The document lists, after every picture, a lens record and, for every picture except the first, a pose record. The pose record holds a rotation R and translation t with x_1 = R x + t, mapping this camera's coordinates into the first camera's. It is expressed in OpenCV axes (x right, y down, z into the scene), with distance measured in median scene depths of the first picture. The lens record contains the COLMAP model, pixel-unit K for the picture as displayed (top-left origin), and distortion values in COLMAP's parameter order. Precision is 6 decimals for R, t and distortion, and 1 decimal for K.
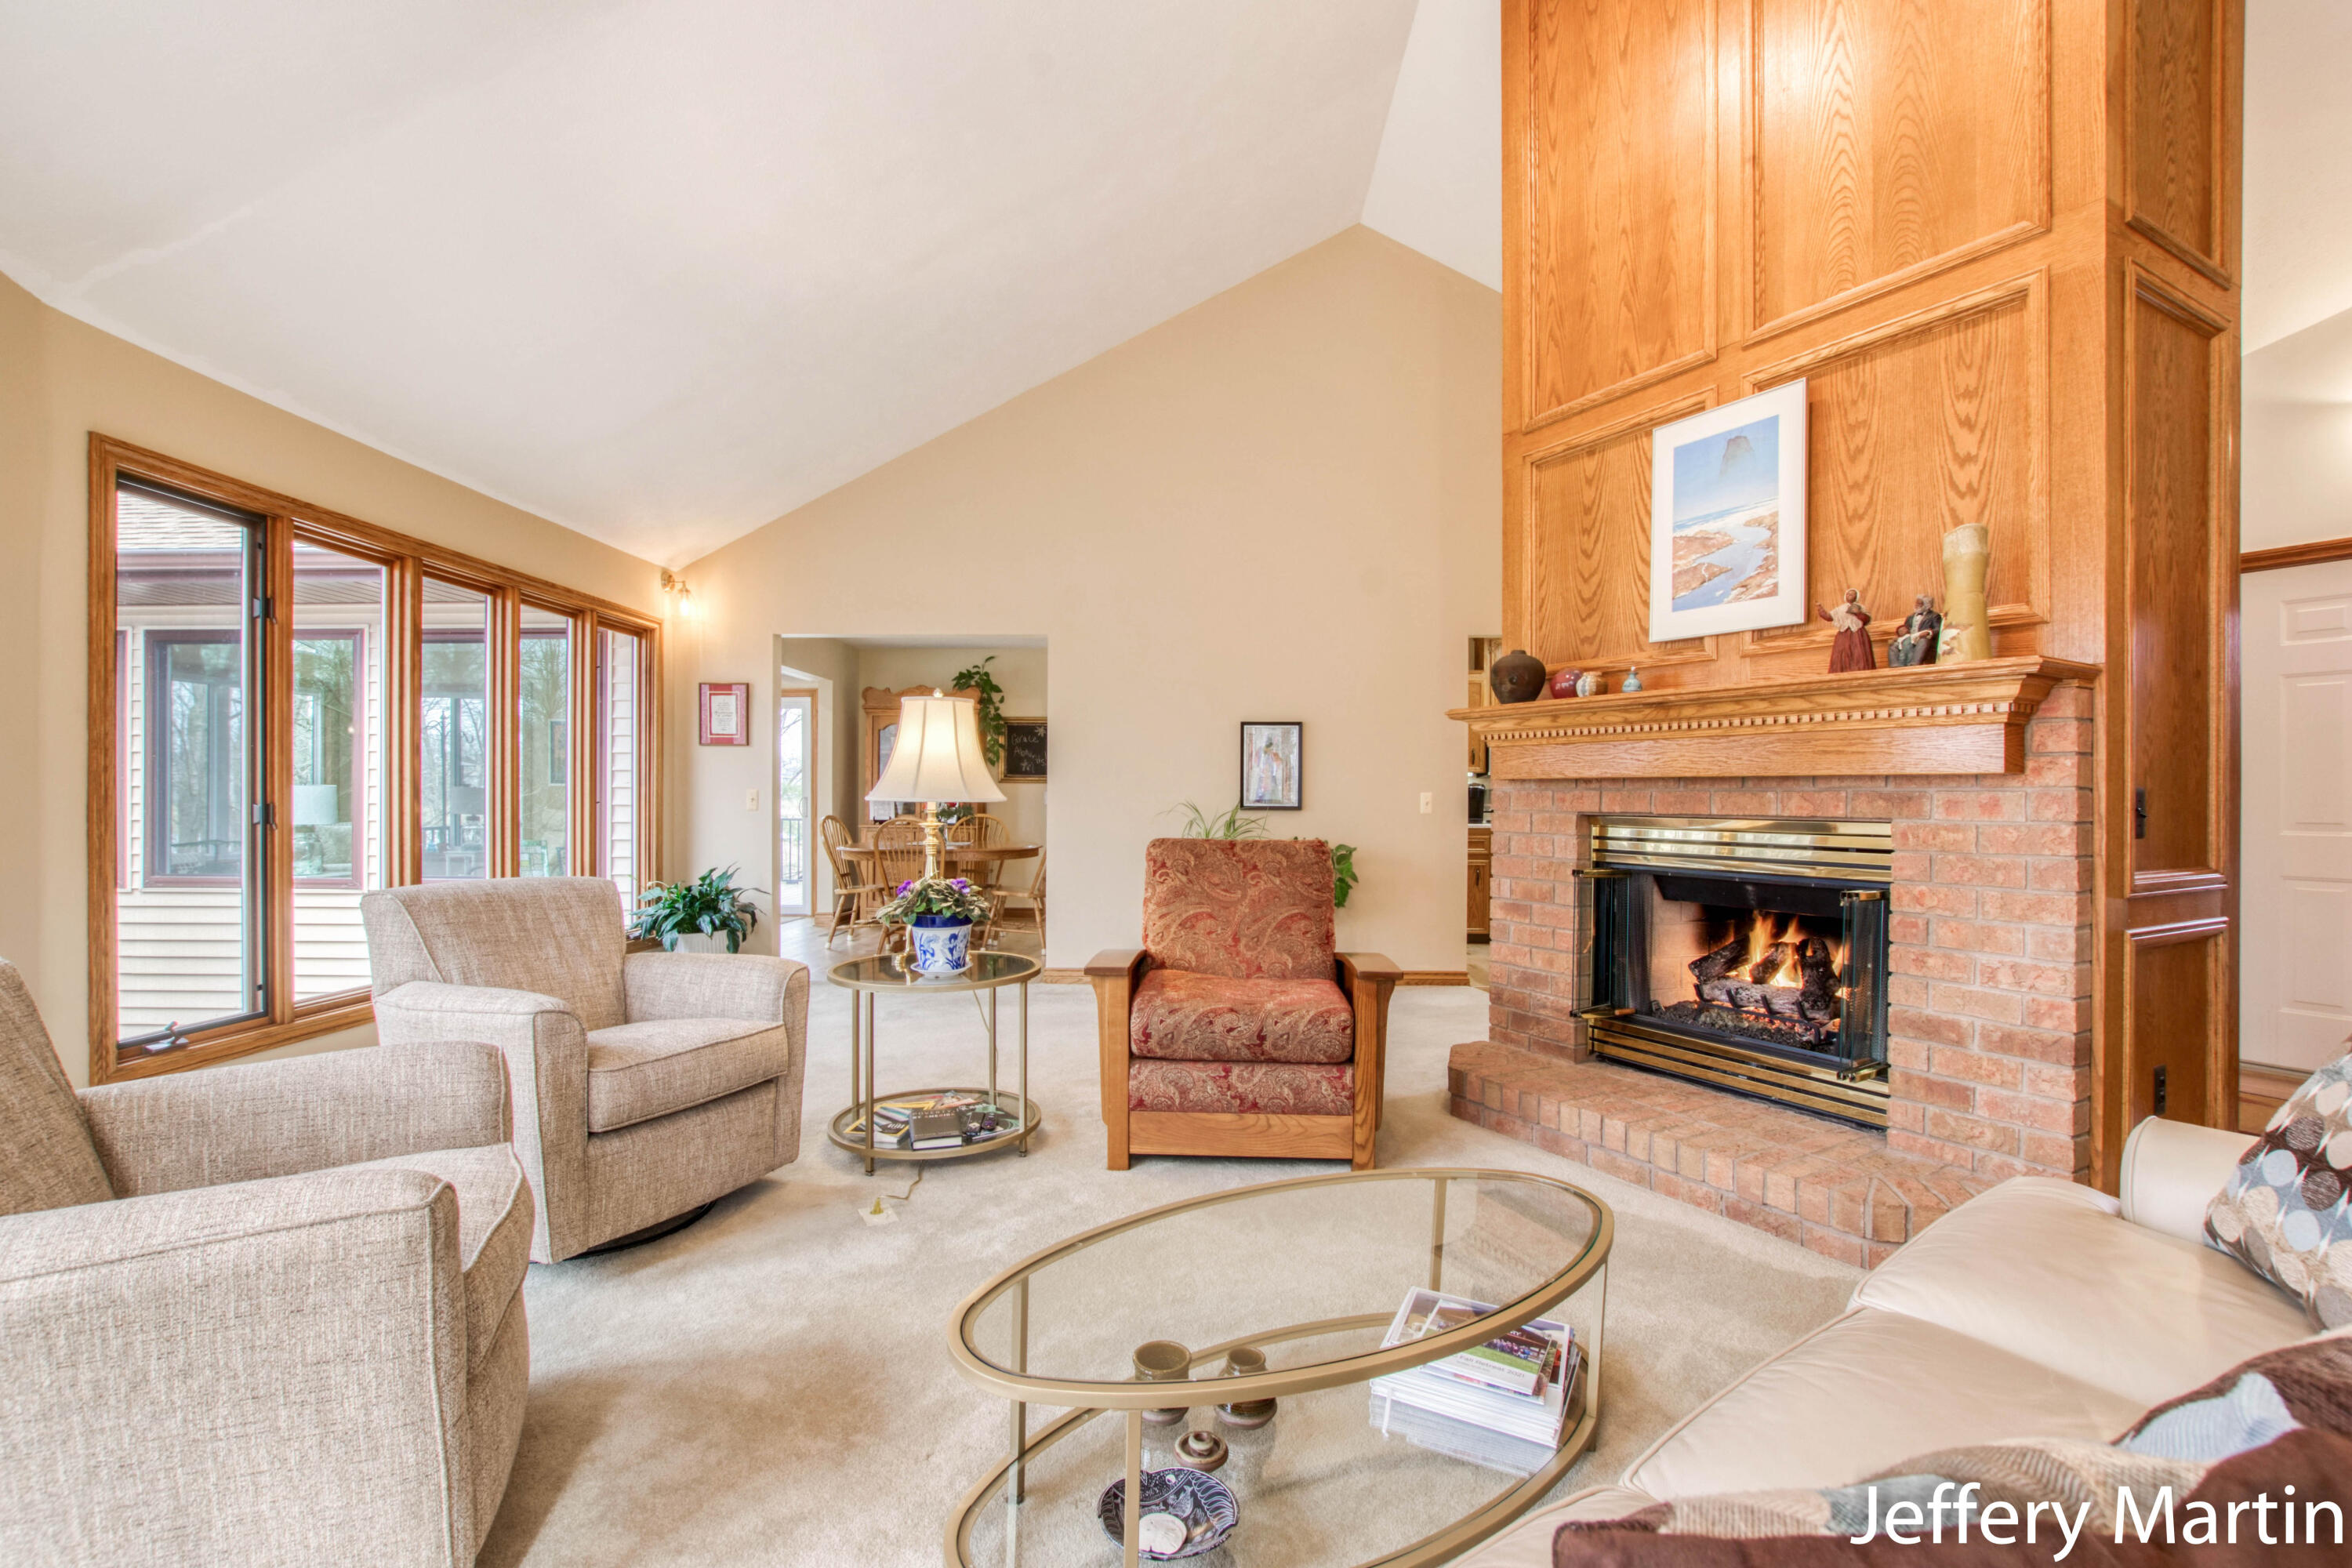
lens RADIAL K [[1029.0, 0, 1177.4], [0, 1029.0, 793.2], [0, 0, 1]] dist [-0.009920, 0.002743]
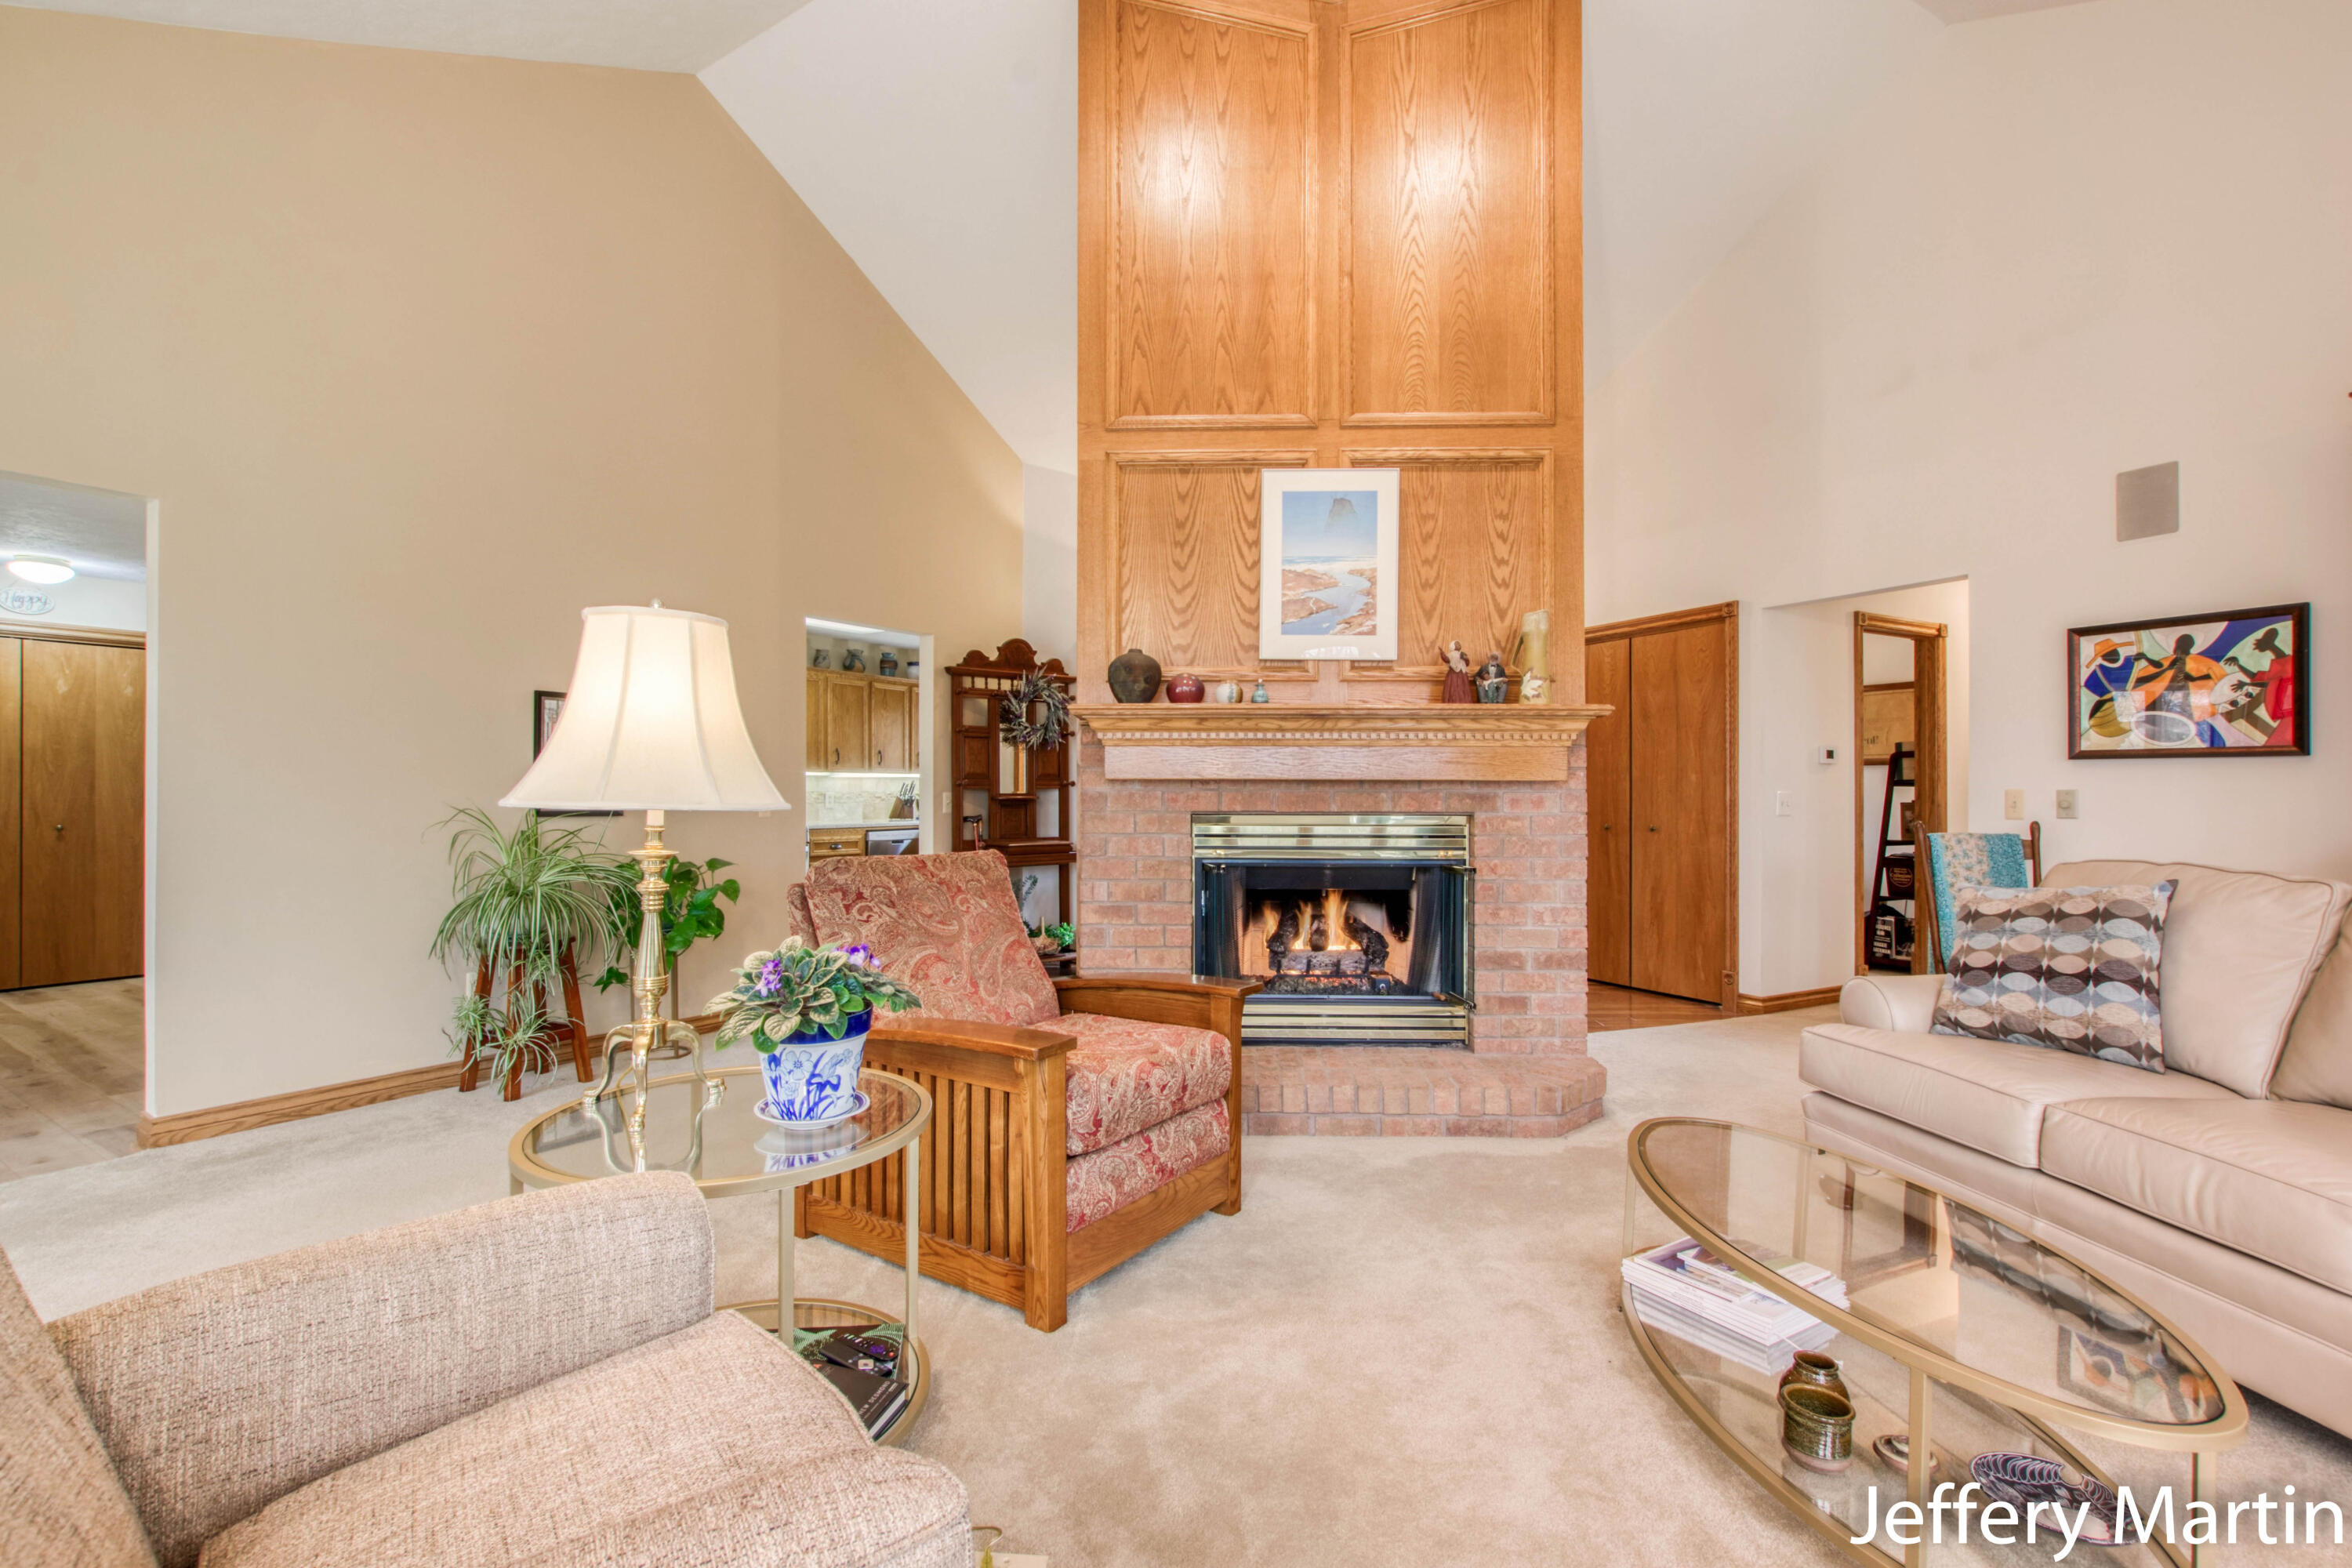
lens RADIAL K [[1029.0, 0, 1179.6], [0, 1029.0, 790.1], [0, 0, 1]] dist [-0.009920, 0.002743]
pose [[0.528670, 0.001636, 0.848826, -0.589694], [-0.000437, 0.999999, -0.001655, -0.002216], [-0.848828, 0.000504, 0.528669, 0.528606]]
